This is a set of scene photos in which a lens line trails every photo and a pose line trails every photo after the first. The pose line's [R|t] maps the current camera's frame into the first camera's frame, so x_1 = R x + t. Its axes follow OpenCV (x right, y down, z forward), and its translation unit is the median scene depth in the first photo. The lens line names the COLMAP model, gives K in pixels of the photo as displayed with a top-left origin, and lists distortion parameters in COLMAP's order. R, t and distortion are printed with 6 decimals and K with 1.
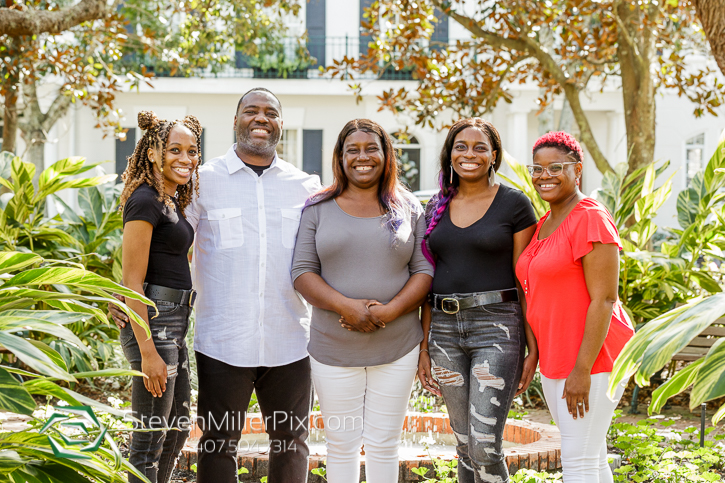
lens RADIAL K [[2106.7, 0, 363.1], [0, 2106.7, 243.7], [0, 0, 1]] dist [0.087224, 0.000000]
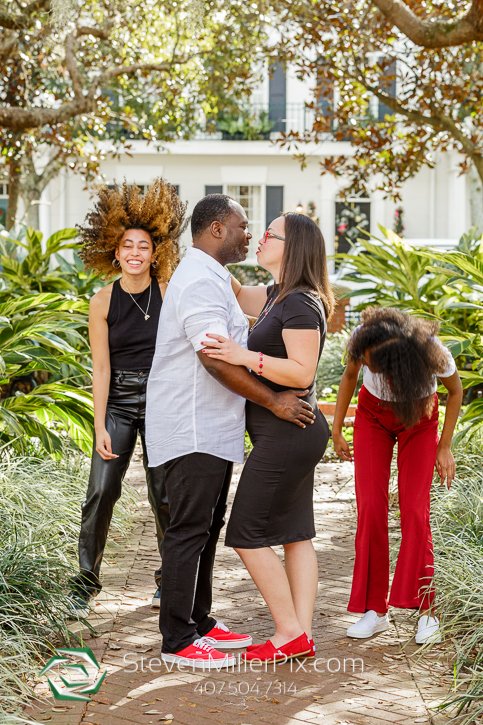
lens RADIAL K [[2106.7, 0, 240.5], [0, 2106.7, 361.3], [0, 0, 1]] dist [0.087224, 0.000000]
pose [[0.998697, 0.000418, -0.051024, 0.022233], [0.001392, 0.999371, 0.035441, -0.000521], [0.051007, -0.035466, 0.998068, -0.186927]]
